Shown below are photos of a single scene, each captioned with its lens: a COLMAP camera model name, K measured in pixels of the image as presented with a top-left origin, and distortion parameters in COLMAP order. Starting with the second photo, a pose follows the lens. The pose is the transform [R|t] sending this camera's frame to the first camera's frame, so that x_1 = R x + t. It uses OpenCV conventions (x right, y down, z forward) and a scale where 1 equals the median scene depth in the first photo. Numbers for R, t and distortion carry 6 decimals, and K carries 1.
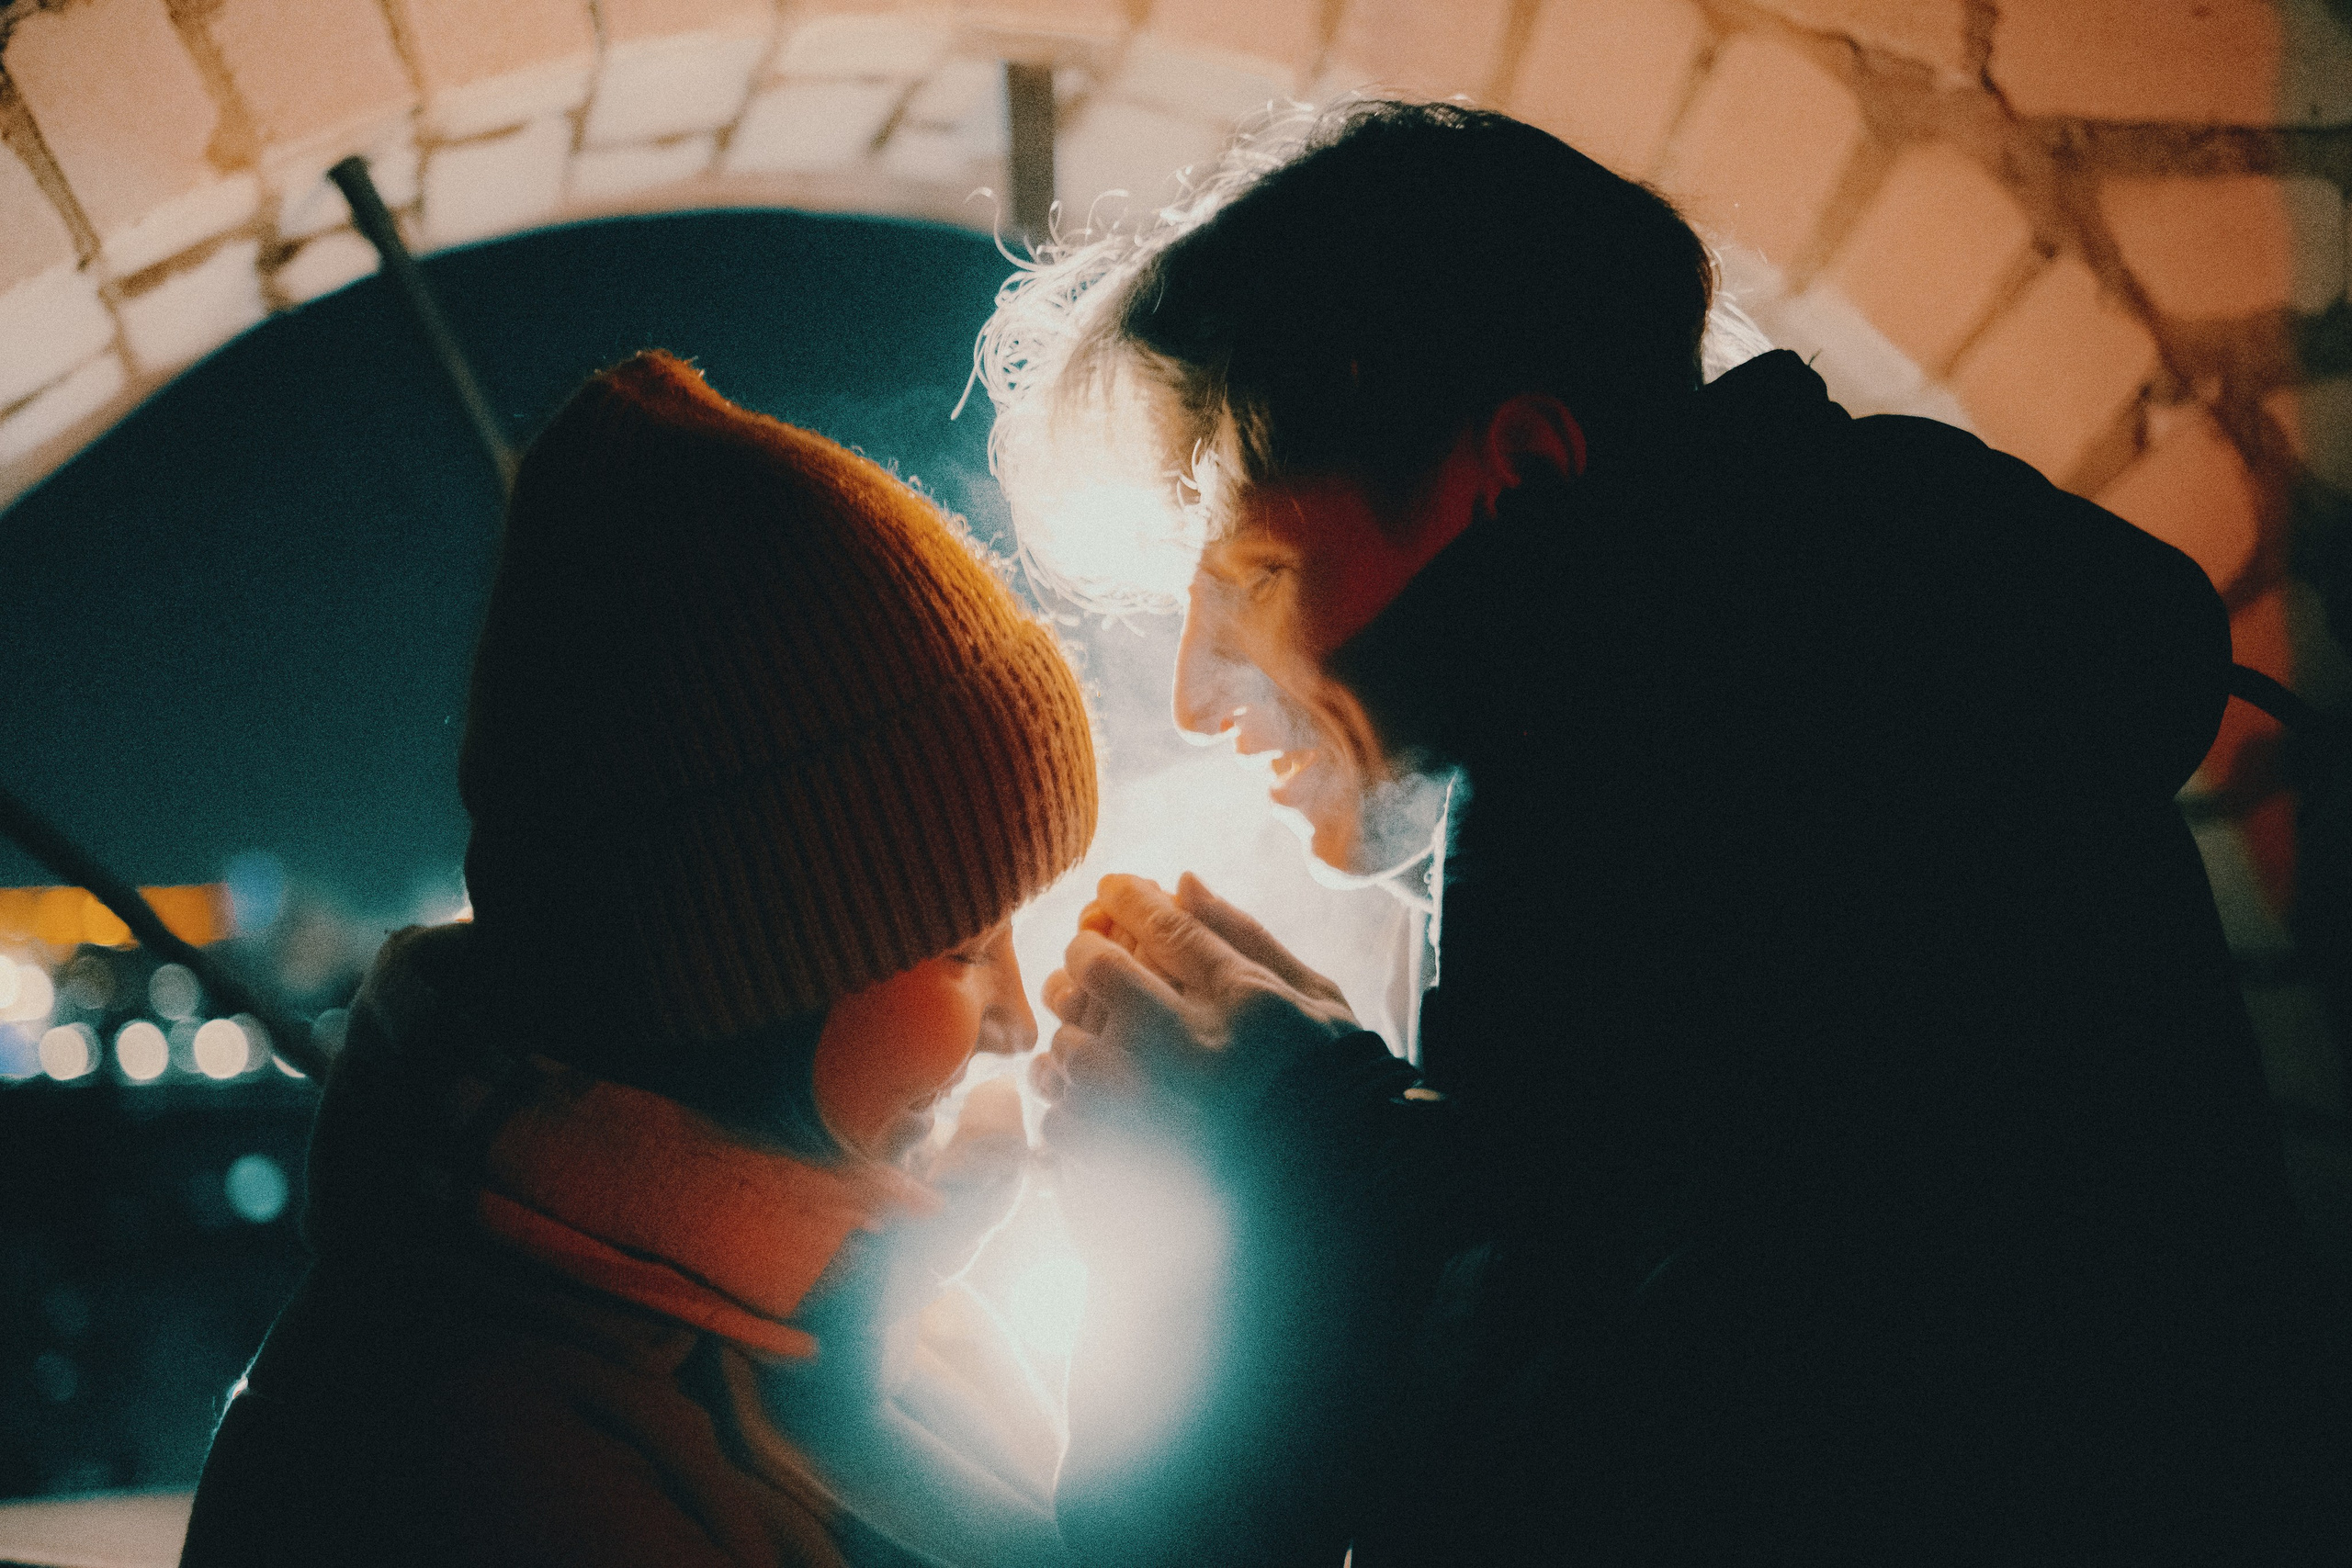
lens RADIAL K [[3766.9, 0, 1176.0], [0, 3766.9, 784.0], [0, 0, 1]] dist [-0.025010, 0.008963]
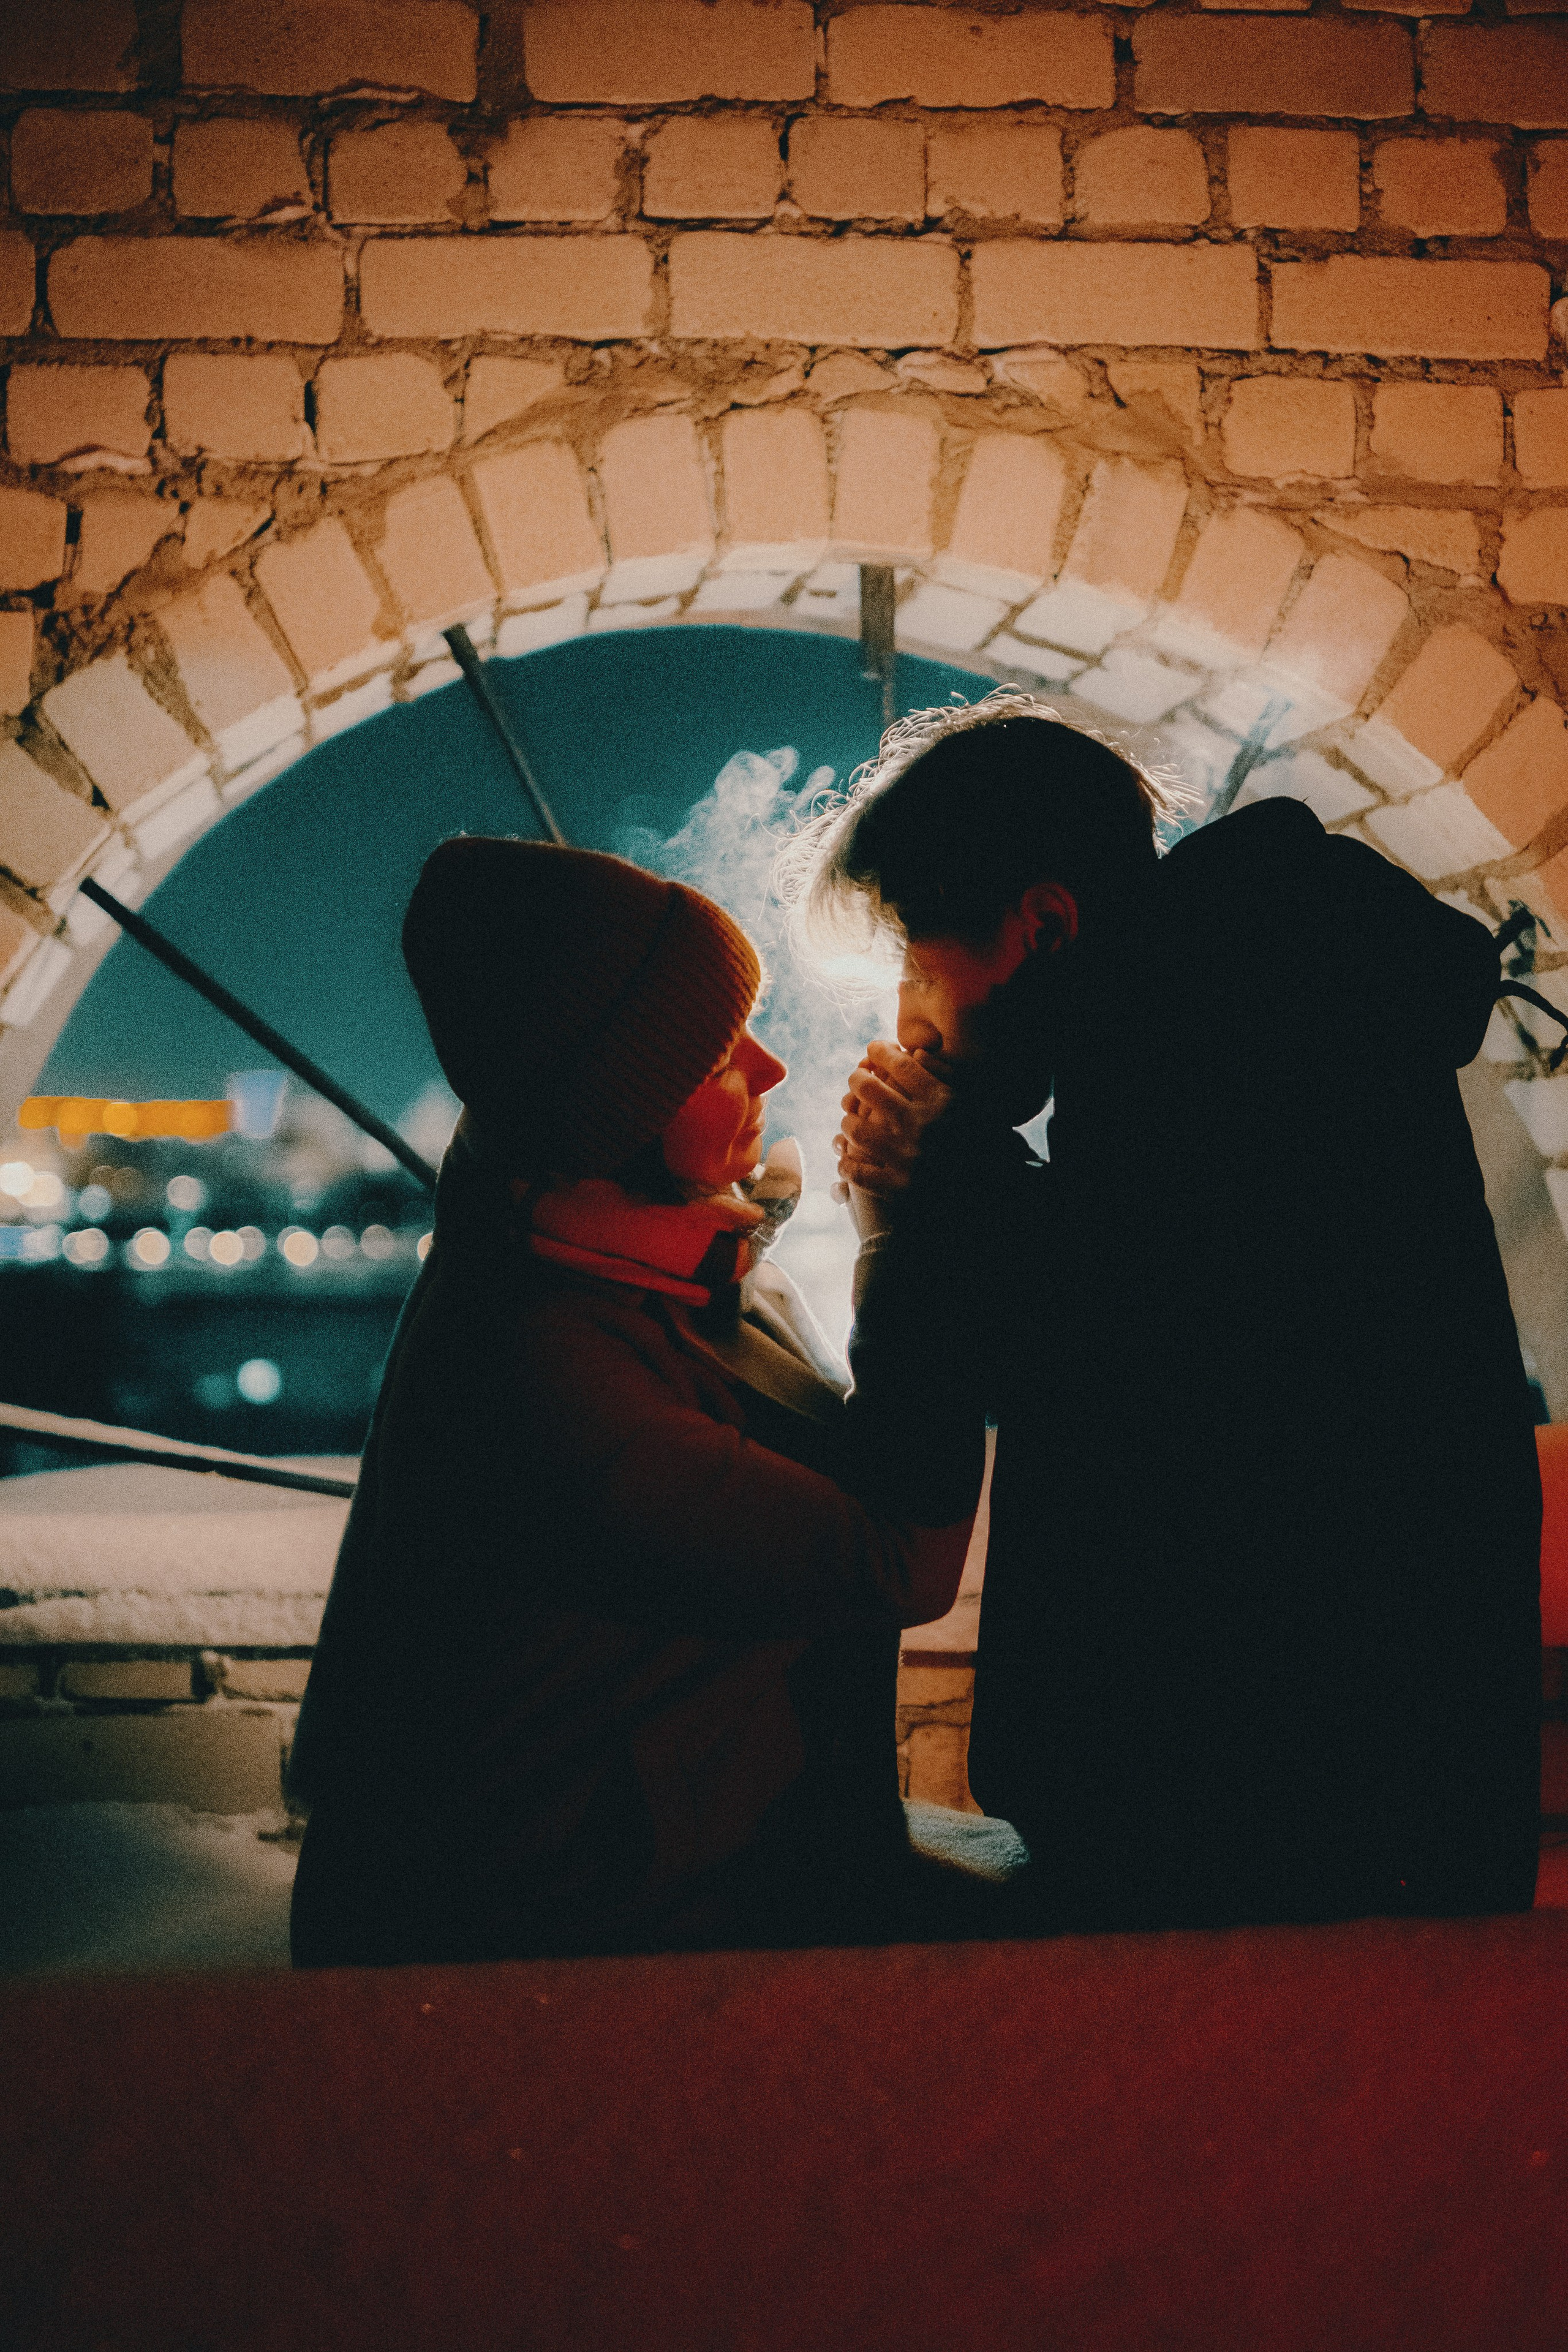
lens RADIAL K [[3677.5, 0, 742.2], [0, 3677.5, 1120.9], [0, 0, 1]] dist [-0.054660, 0.061801]
pose [[0.993328, 0.028970, -0.111626, 0.083927], [-0.025616, 0.999180, 0.031364, -0.004623], [0.112443, -0.028296, 0.993255, -0.548297]]
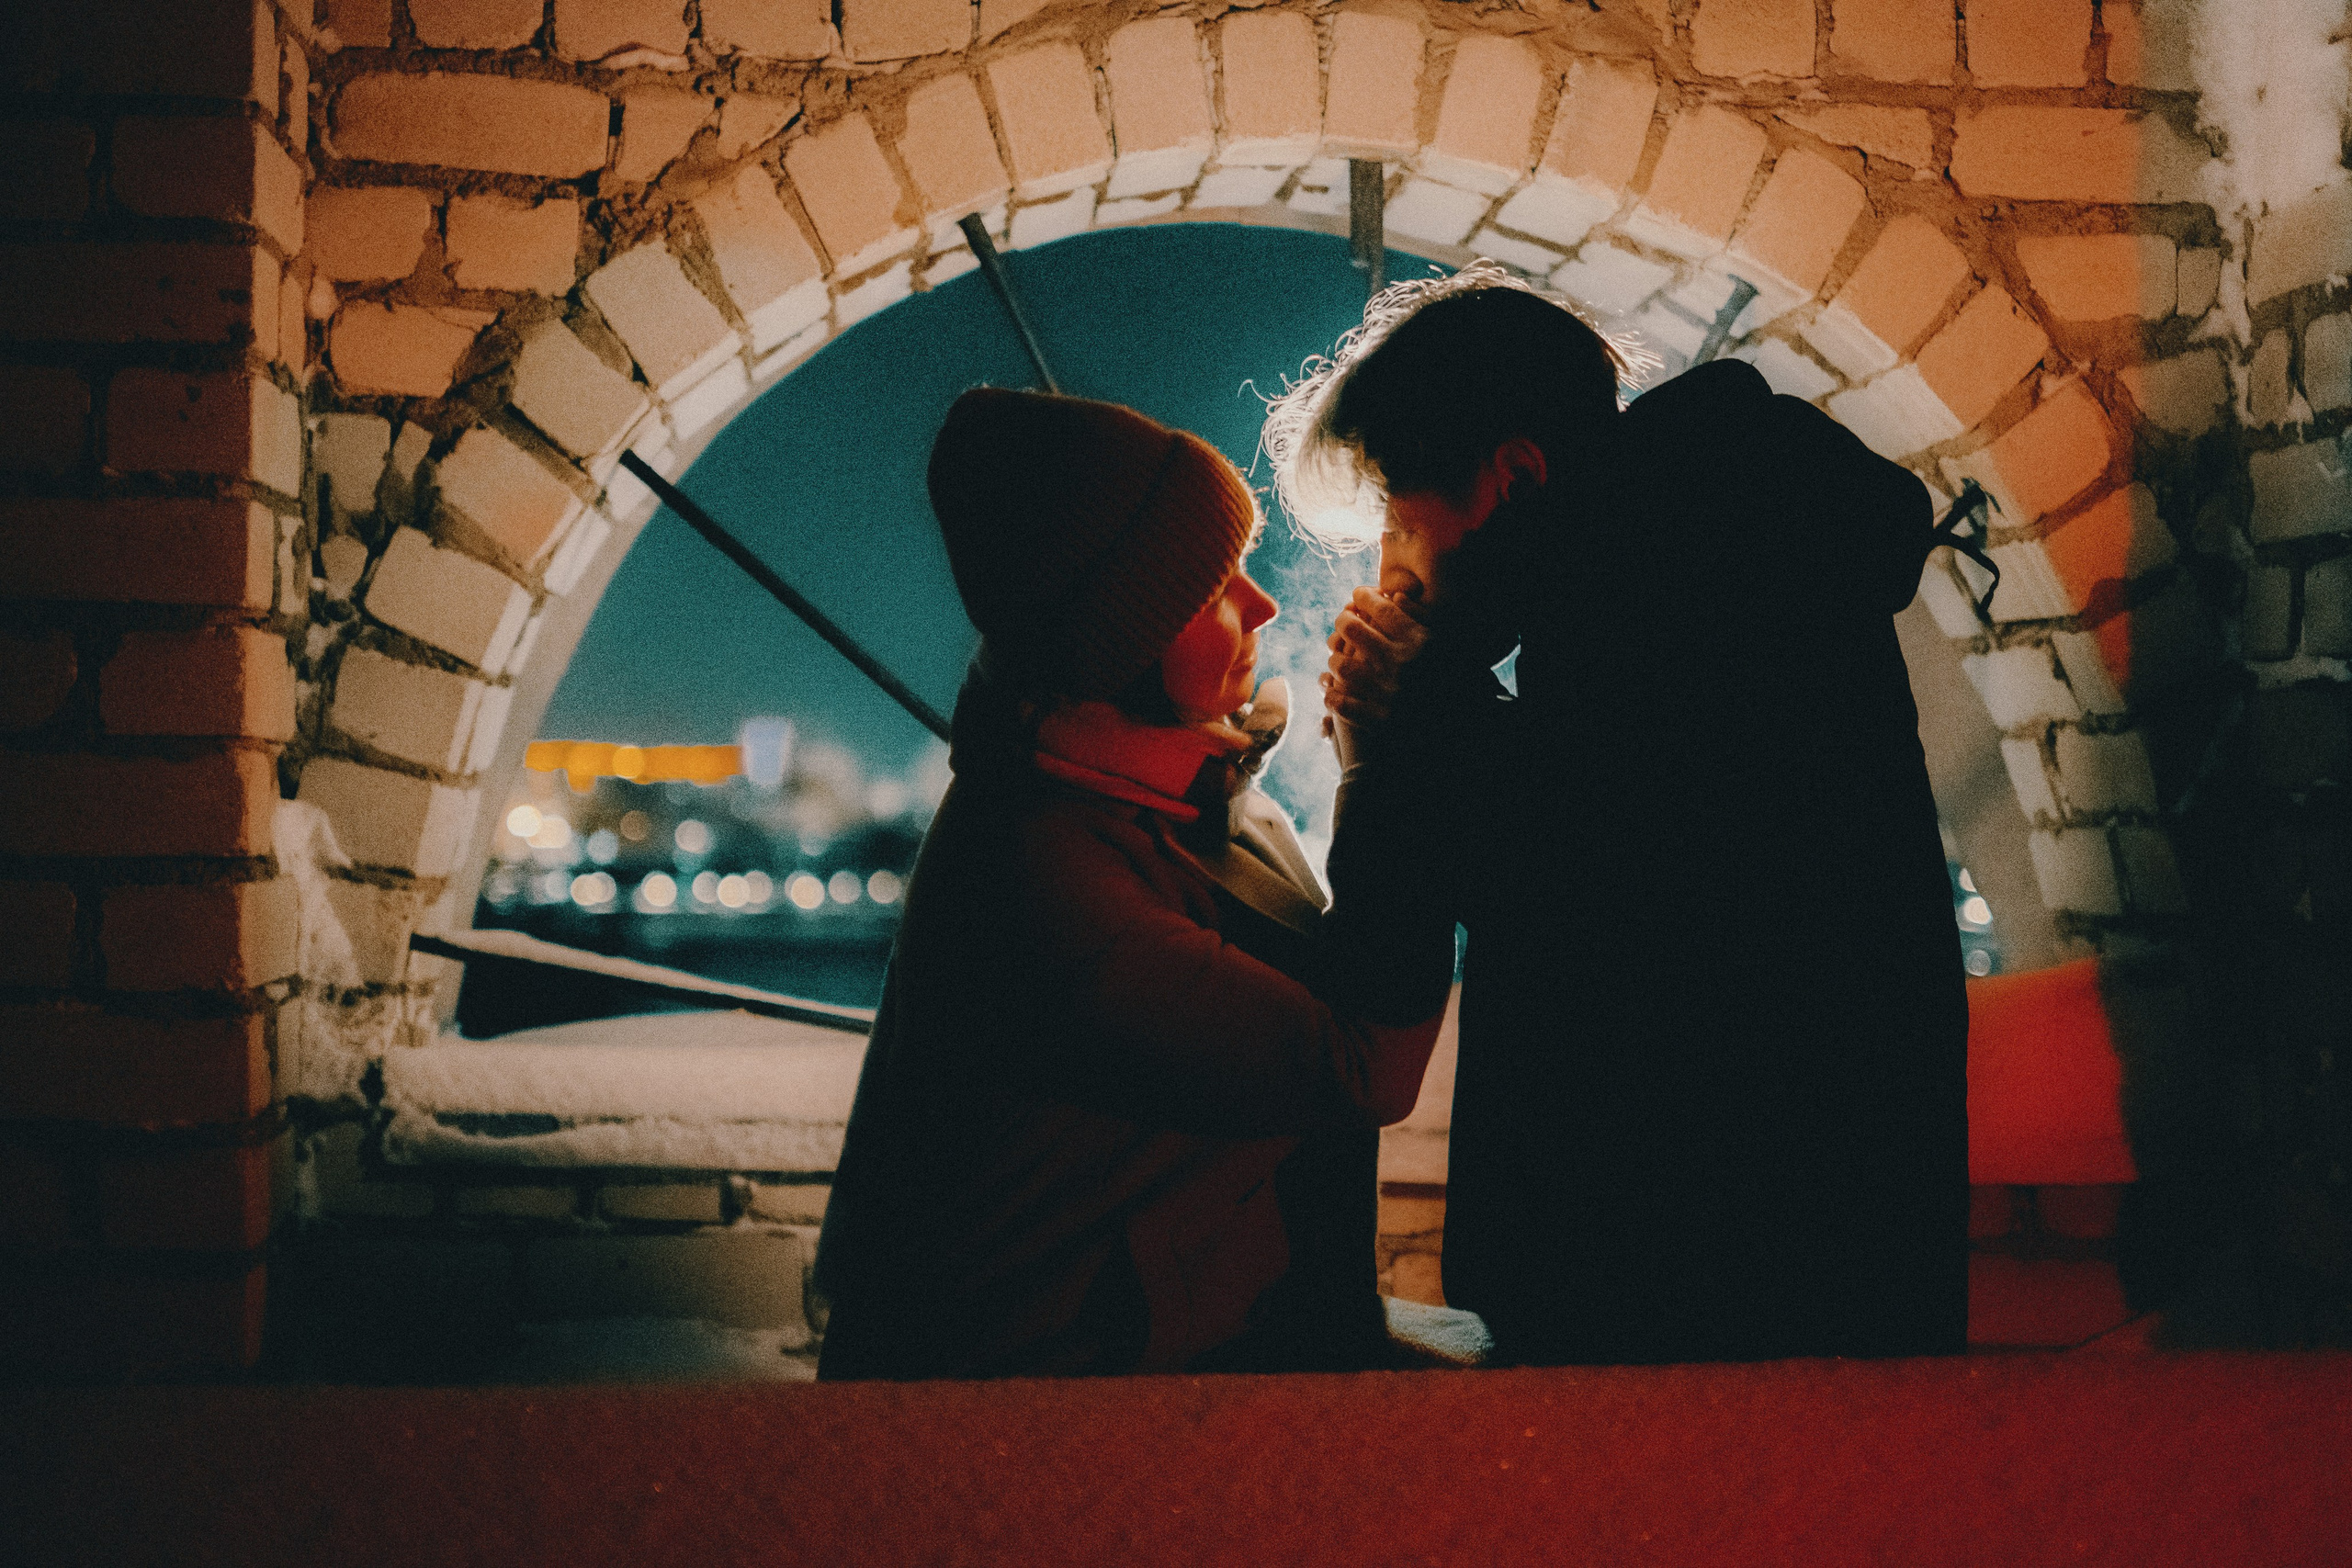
lens RADIAL K [[3677.2, 0, 1176.0], [0, 3677.2, 784.0], [0, 0, 1]] dist [-0.054660, 0.061801]
pose [[0.990826, 0.033198, -0.131002, 0.101456], [-0.028824, 0.998966, 0.035149, 0.033044], [0.132034, -0.031050, 0.990759, -0.651566]]
